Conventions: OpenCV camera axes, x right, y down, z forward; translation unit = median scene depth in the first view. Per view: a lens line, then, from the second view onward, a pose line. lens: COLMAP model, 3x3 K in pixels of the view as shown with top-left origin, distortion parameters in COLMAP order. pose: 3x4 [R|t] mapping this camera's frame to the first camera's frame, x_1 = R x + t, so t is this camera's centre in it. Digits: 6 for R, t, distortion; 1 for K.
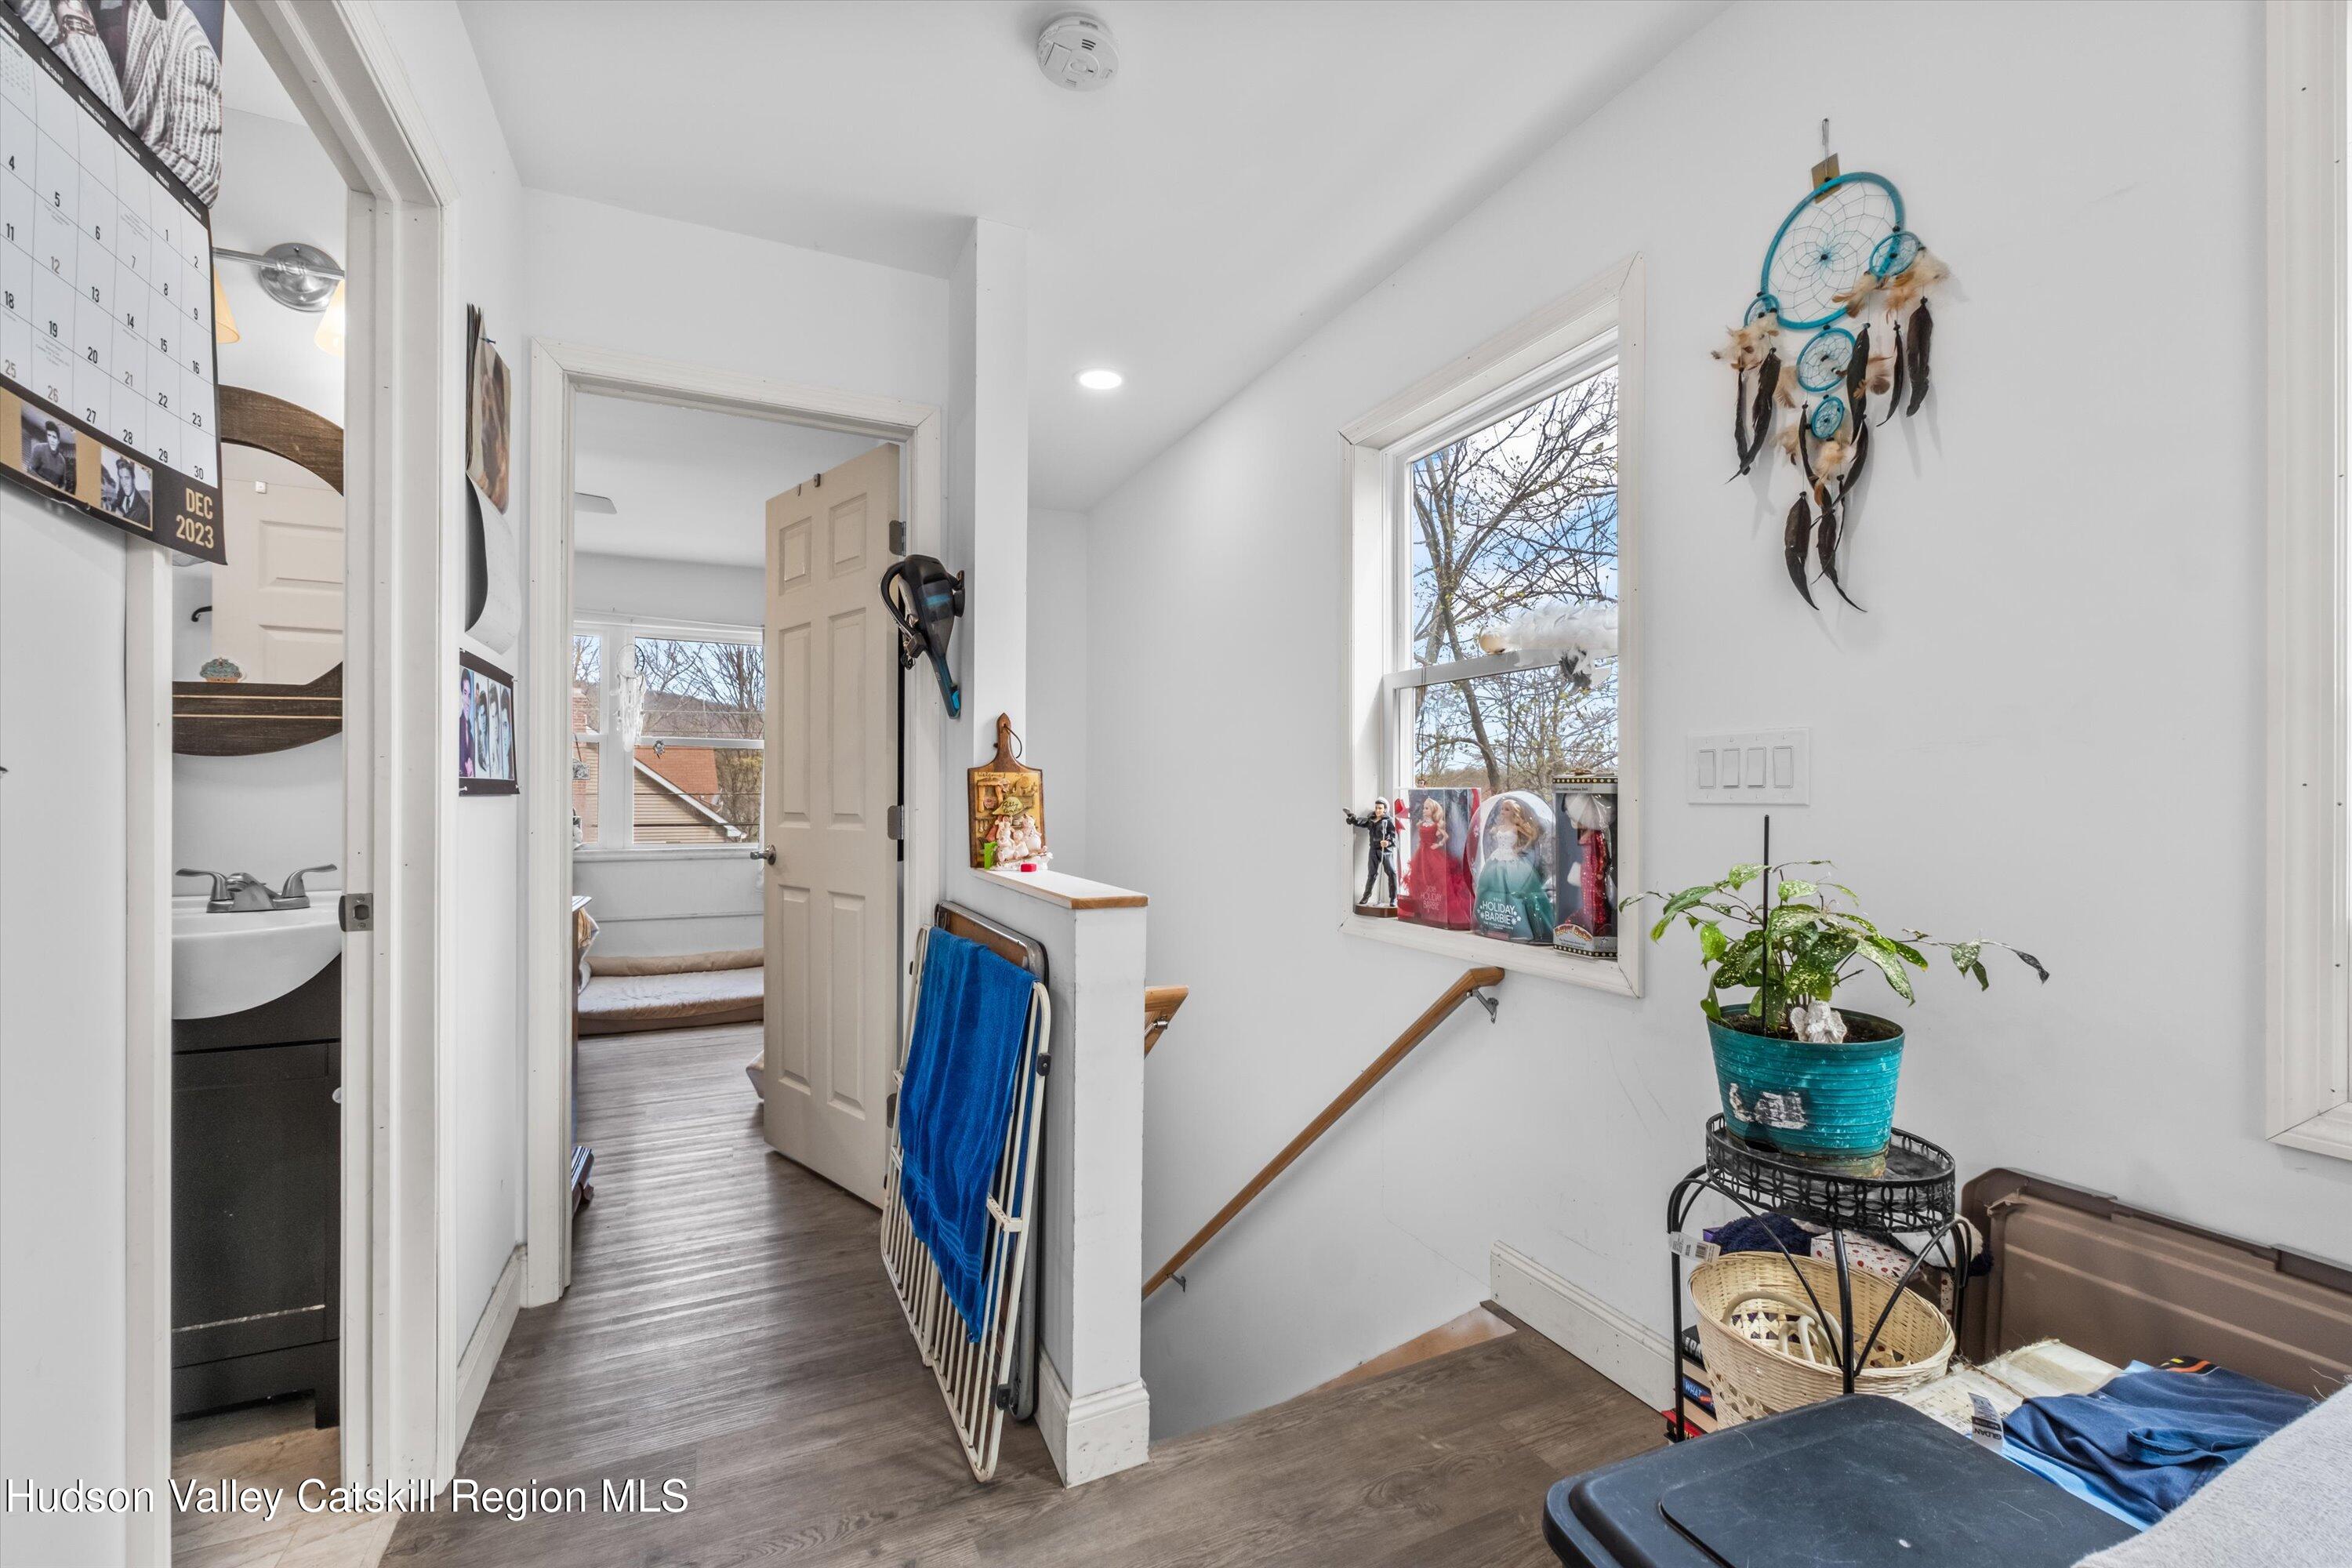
lens RADIAL K [[982.7, 0, 1179.7], [0, 982.7, 800.0], [0, 0, 1]] dist [-0.014040, -0.000069]
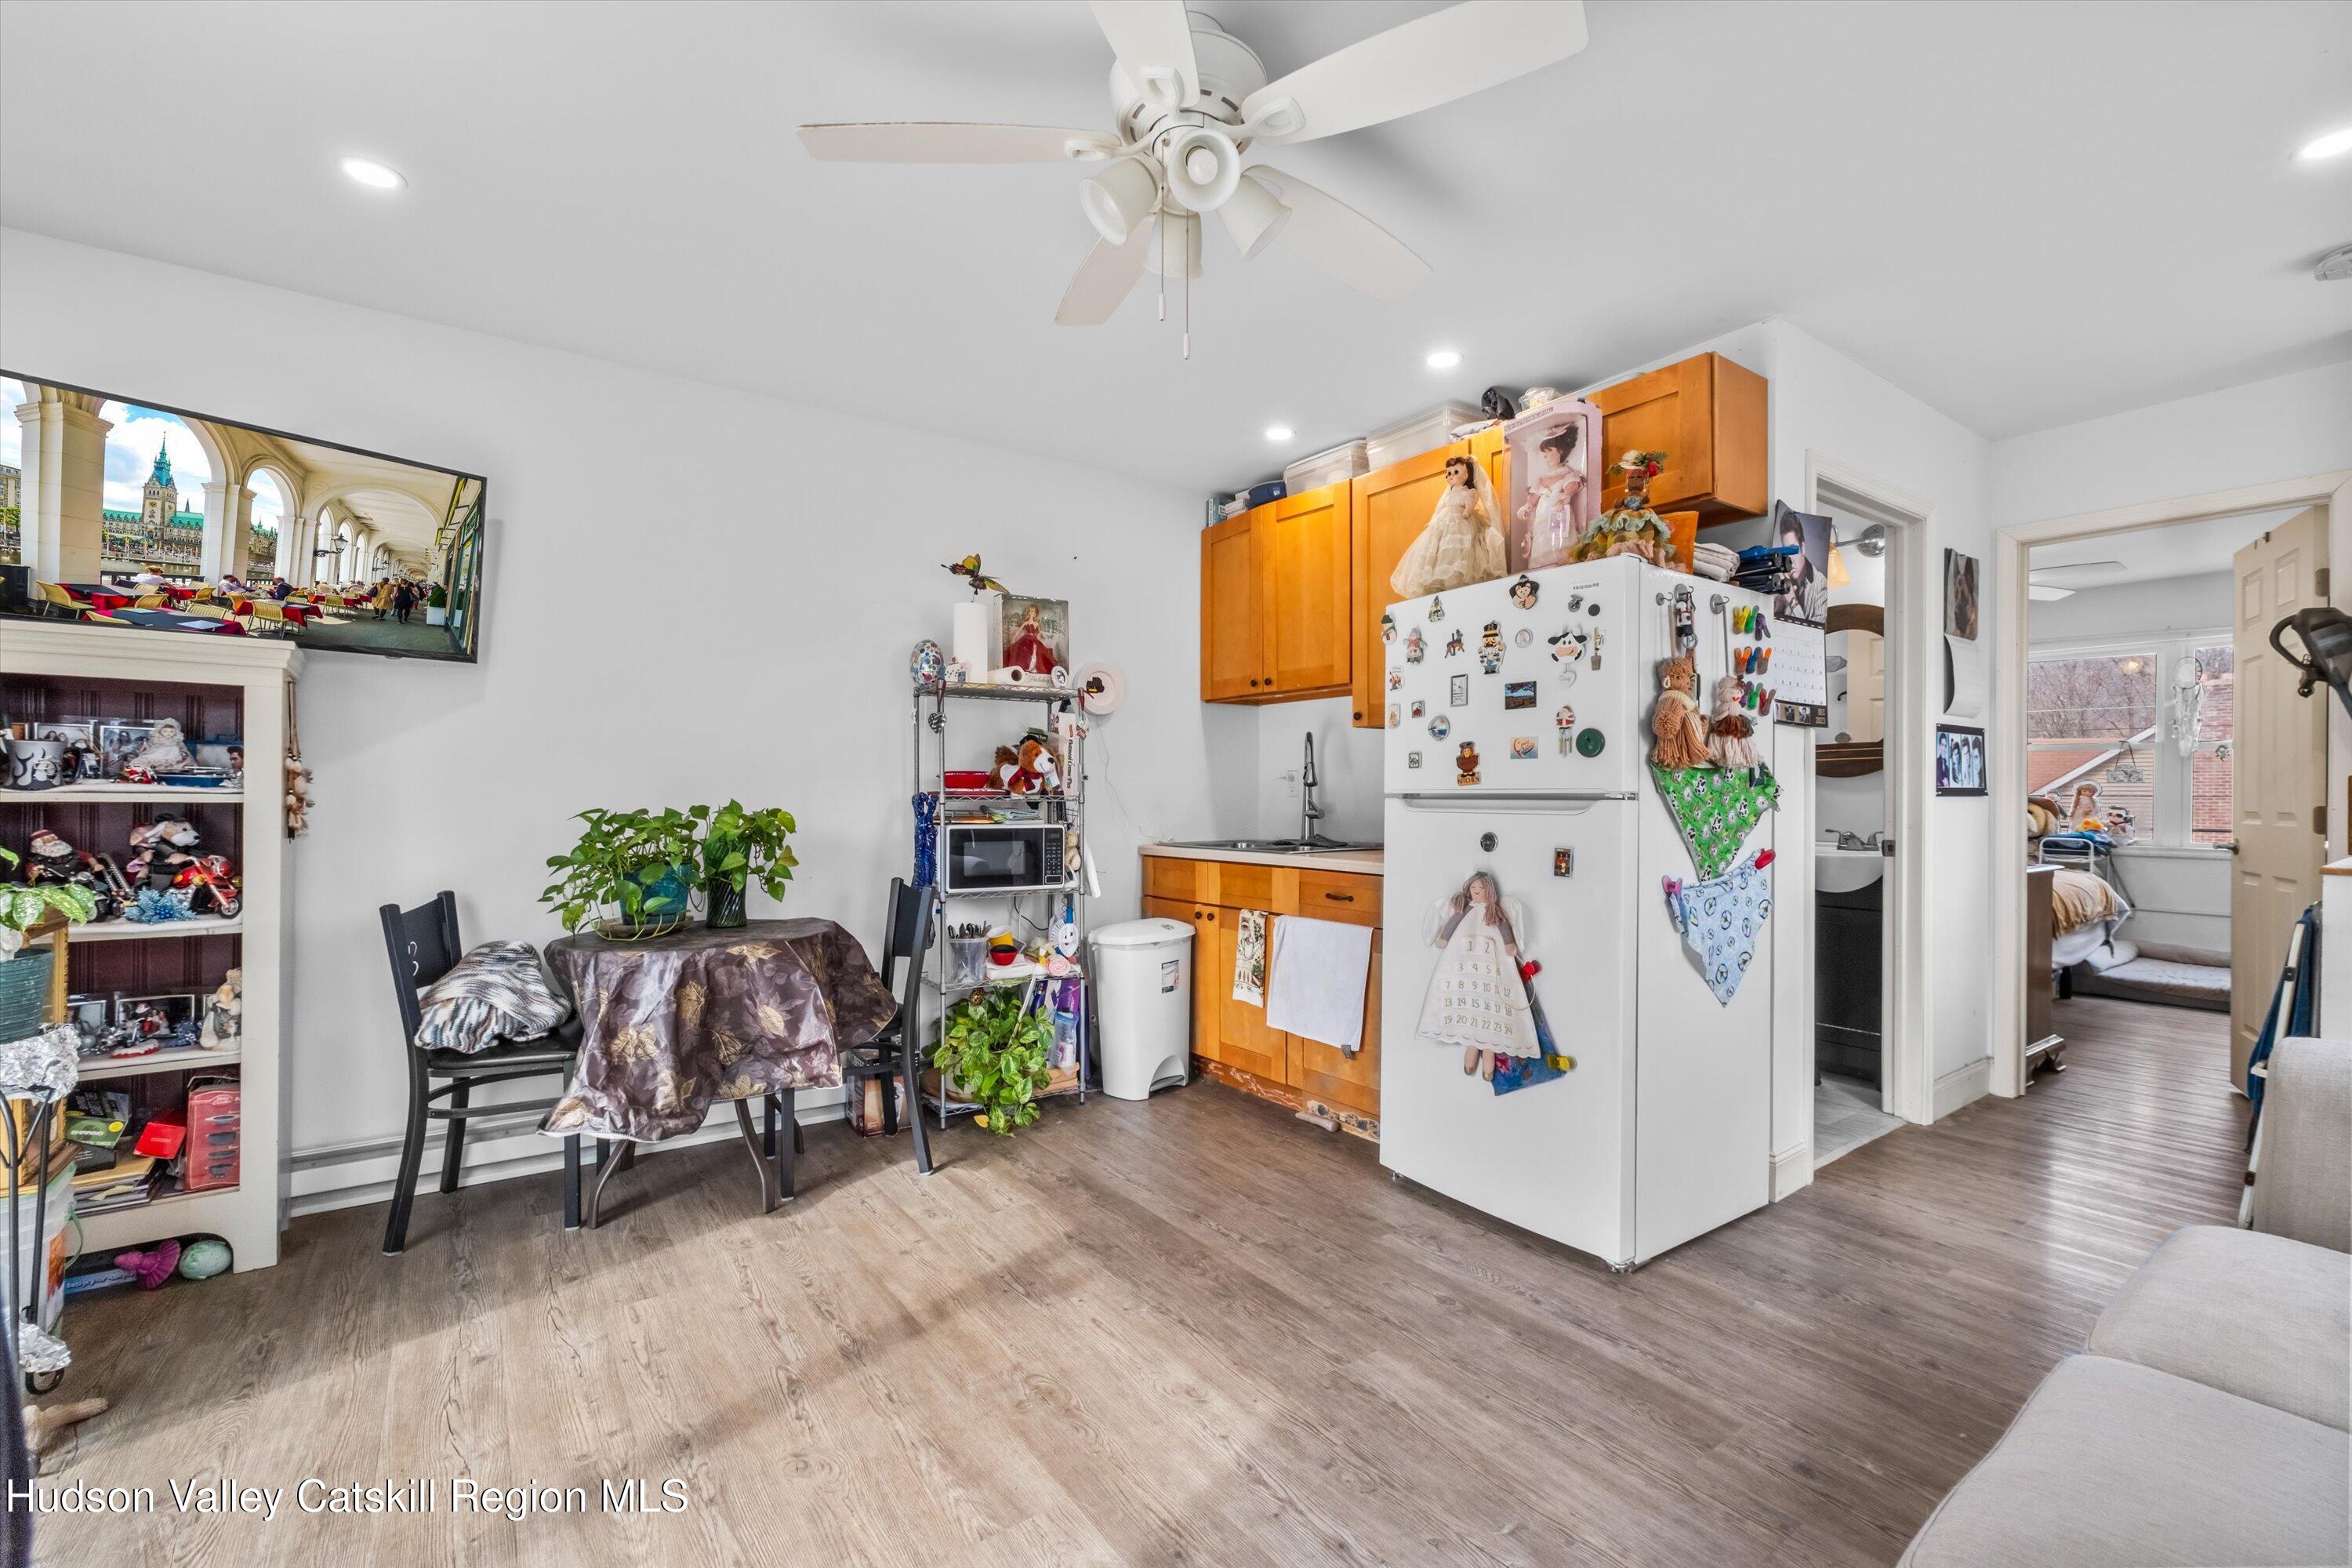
lens RADIAL K [[995.4, 0, 1184.3], [0, 995.4, 789.4], [0, 0, 1]] dist [-0.001937, 0.000173]
pose [[0.188082, -0.005104, -0.982140, 0.749042], [-0.008416, 0.999941, -0.006809, 0.006372], [0.982117, 0.009547, 0.188028, -0.696634]]
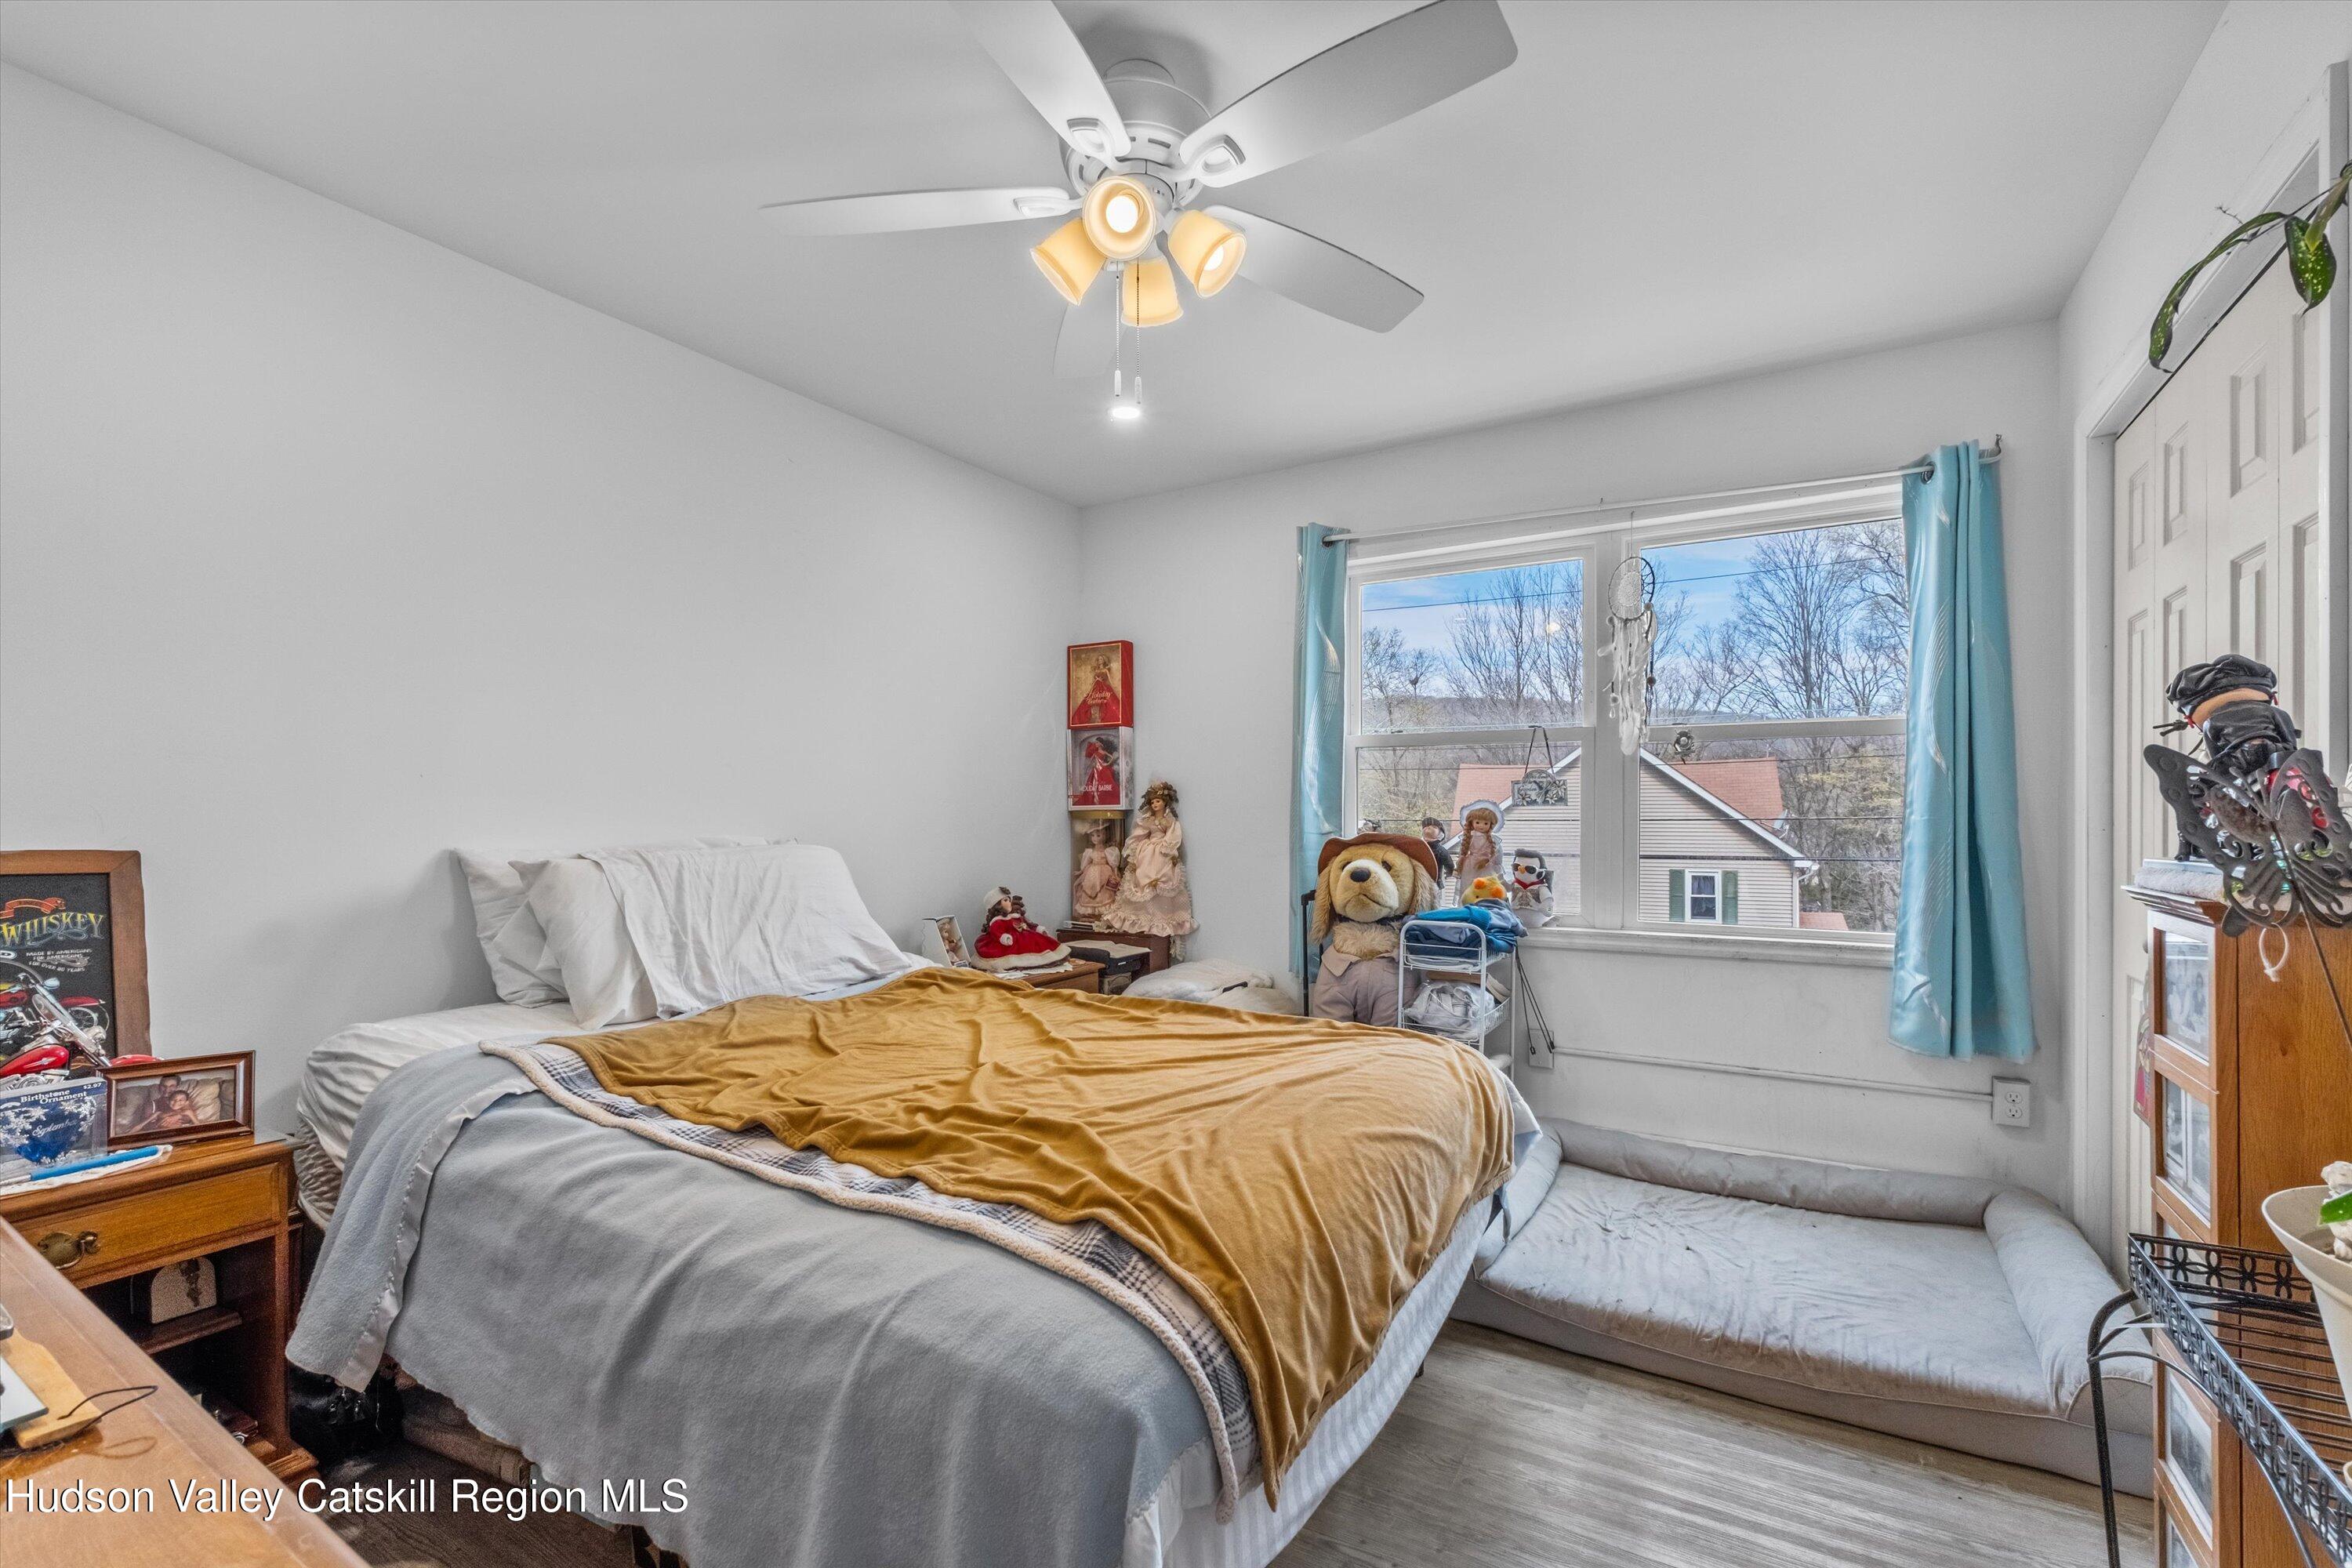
lens RADIAL K [[1025.1, 0, 1201.0], [0, 1025.1, 807.8], [0, 0, 1]] dist [-0.001990, -0.000046]
pose [[0.577227, -0.009534, -0.816528, -0.600006], [-0.001928, 0.999913, -0.013038, -0.030964], [0.816582, 0.009100, 0.577158, 1.216464]]
